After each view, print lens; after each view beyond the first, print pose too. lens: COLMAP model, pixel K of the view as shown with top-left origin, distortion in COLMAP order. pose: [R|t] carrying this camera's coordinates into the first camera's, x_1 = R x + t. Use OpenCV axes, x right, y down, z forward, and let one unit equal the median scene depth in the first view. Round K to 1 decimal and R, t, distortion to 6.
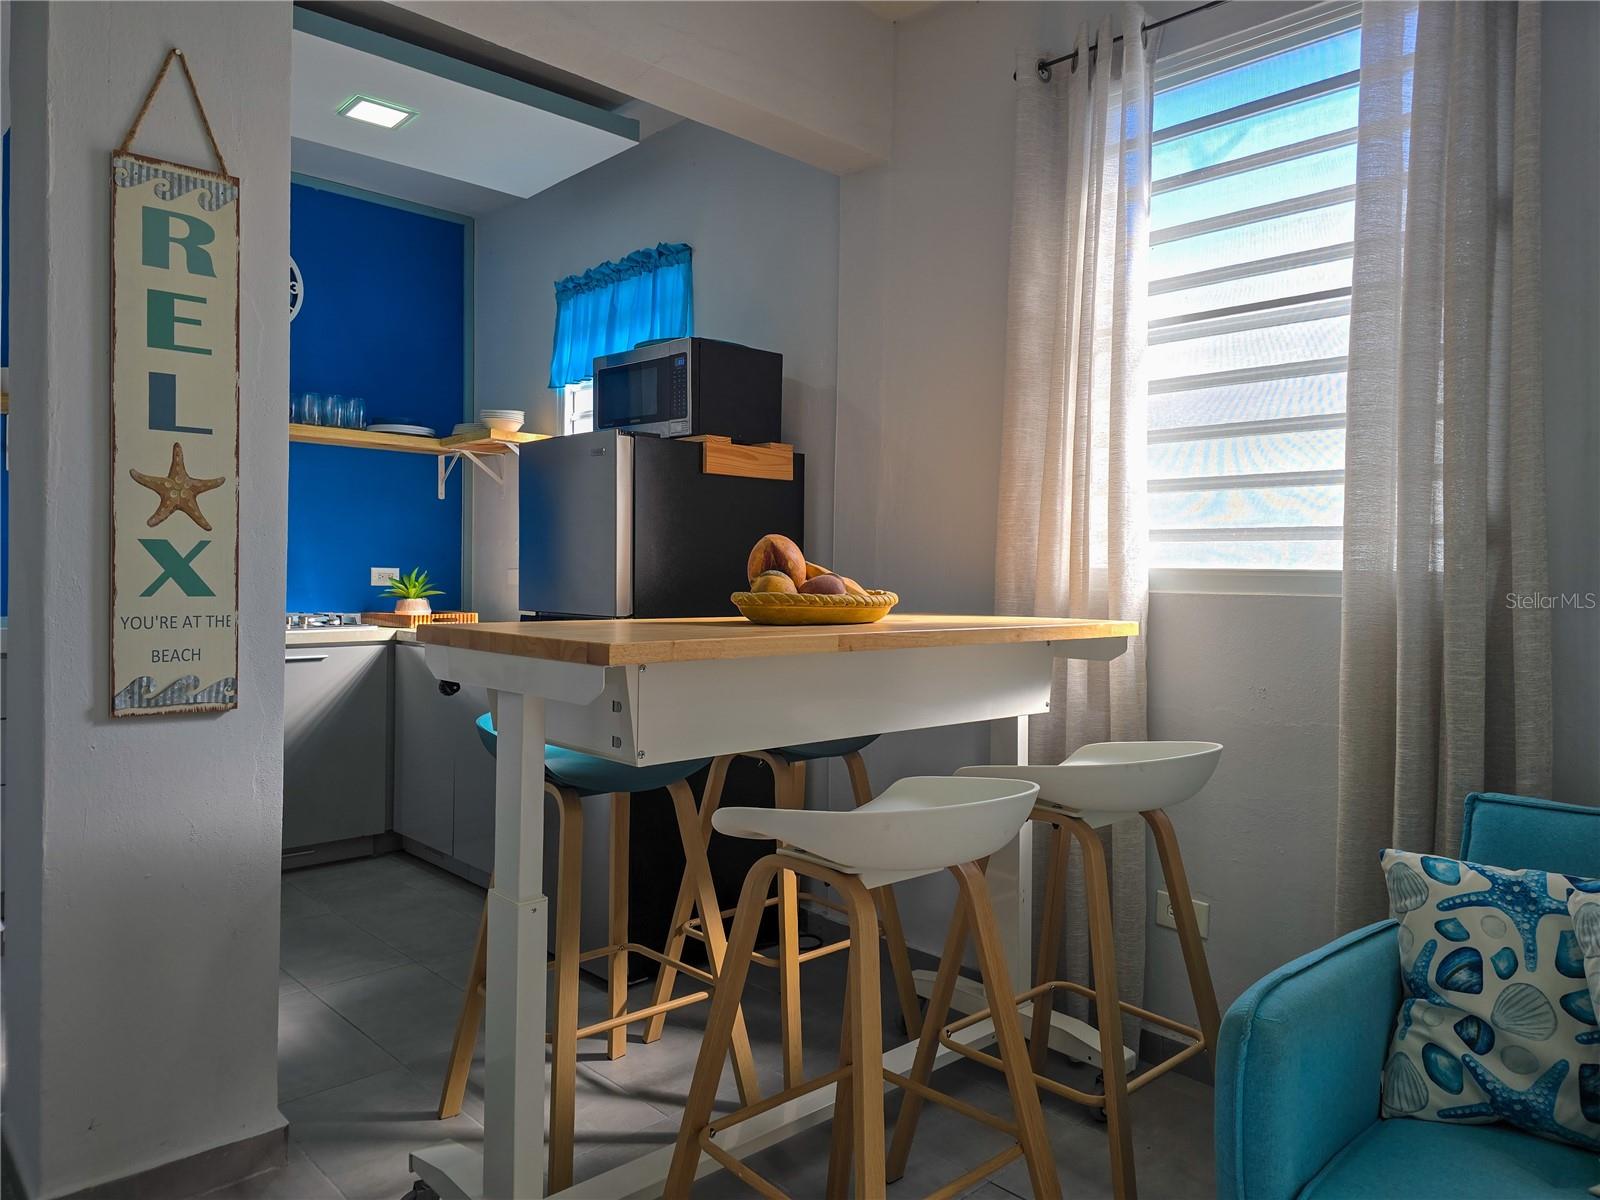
lens RADIAL K [[1054.8, 0, 804.1], [0, 1054.8, 588.7], [0, 0, 1]] dist [-0.002331, -0.006041]
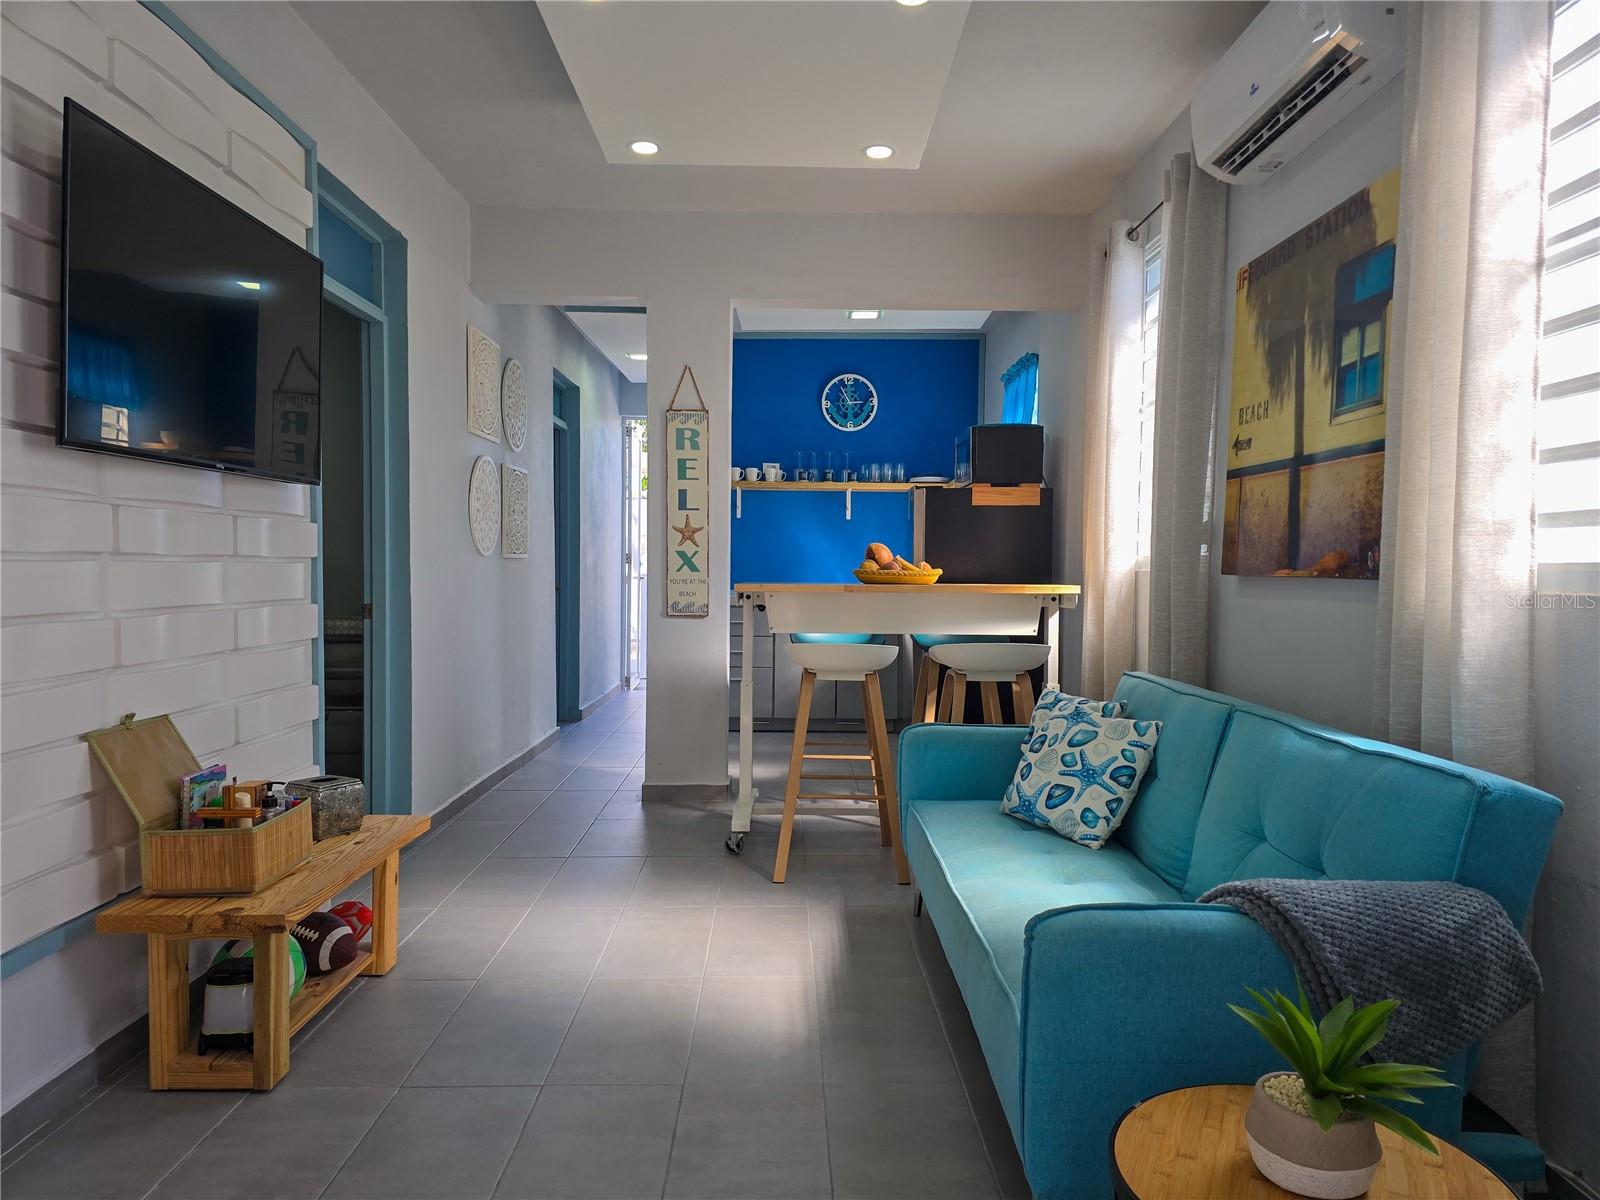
lens RADIAL K [[1054.8, 0, 801.3], [0, 1054.8, 608.3], [0, 0, 1]] dist [-0.002331, -0.006041]
pose [[0.697262, 0.022151, -0.716474, 1.474307], [-0.009487, 0.999720, 0.021675, 0.037554], [0.716754, -0.008316, 0.697277, -0.637107]]
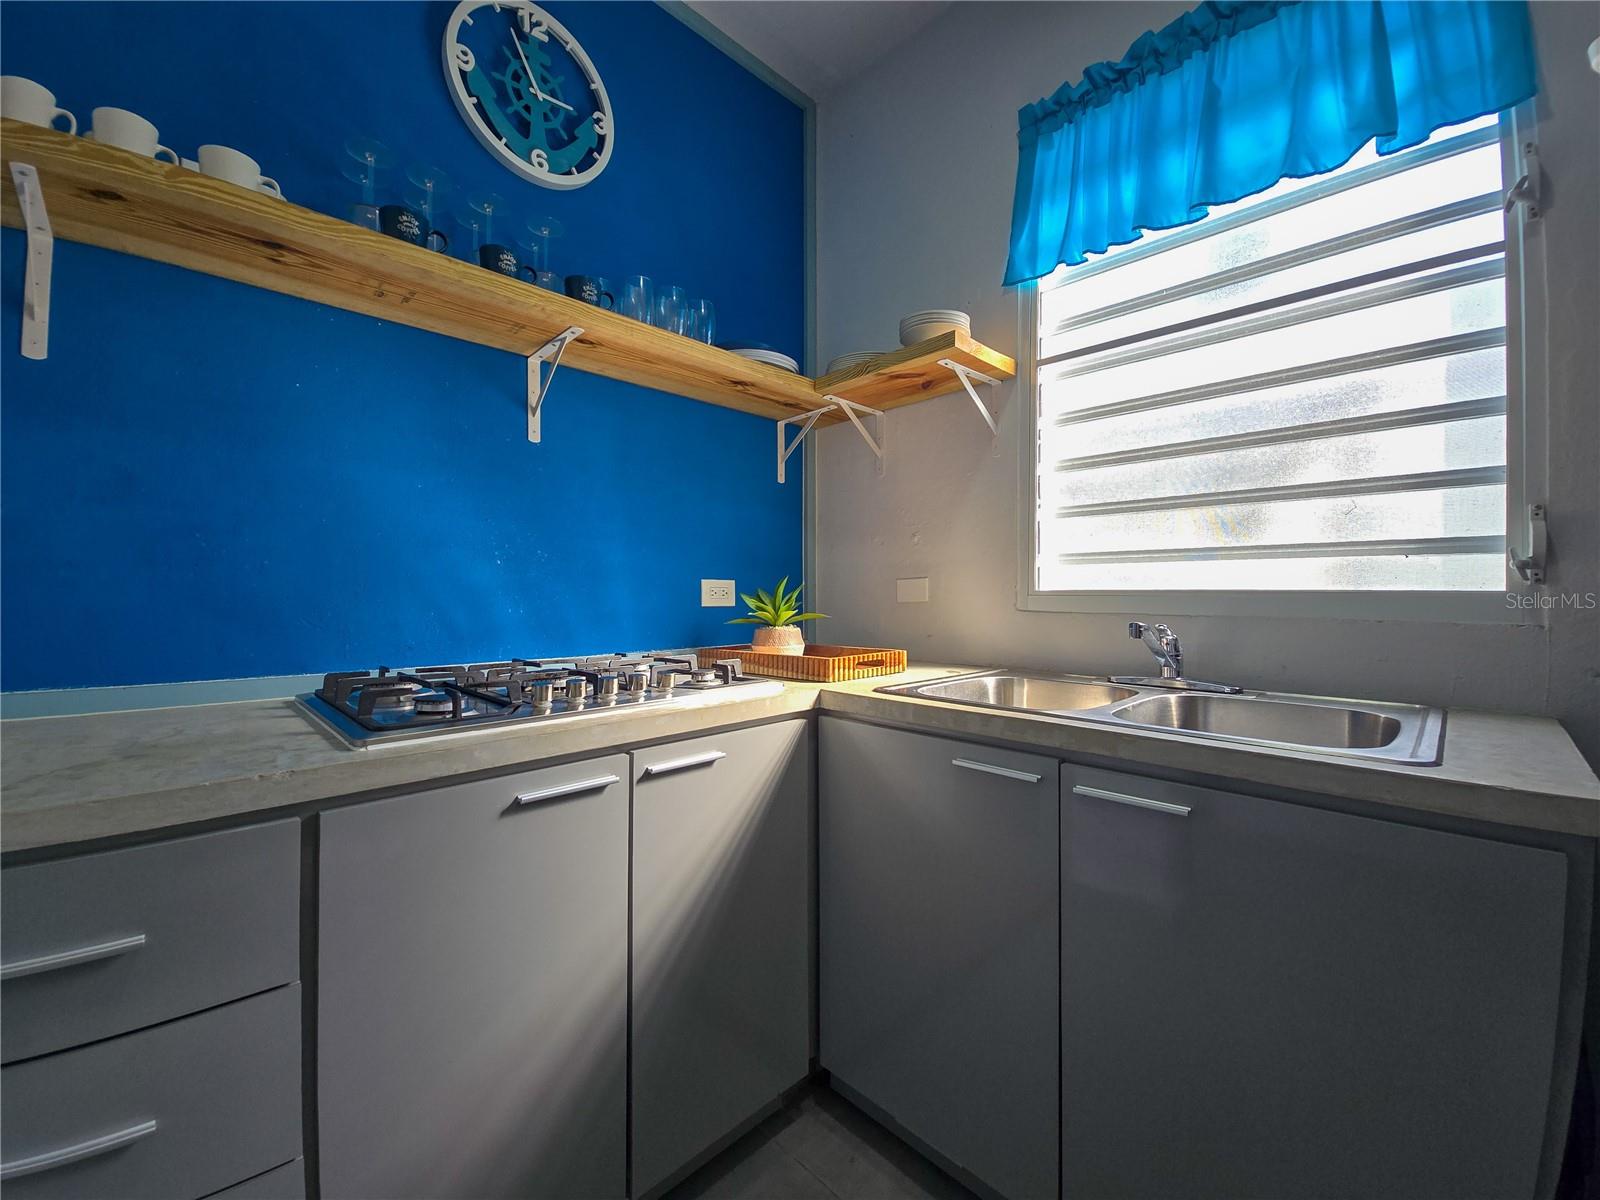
lens RADIAL K [[666.2, 0, 790.0], [0, 666.2, 598.3], [0, 0, 1]] dist [0.000831, -0.000084]
pose [[0.999817, -0.004863, -0.018528, -0.791283], [0.004539, 0.999837, -0.017482, -0.001151], [0.018610, 0.017395, 0.999675, 1.329200]]
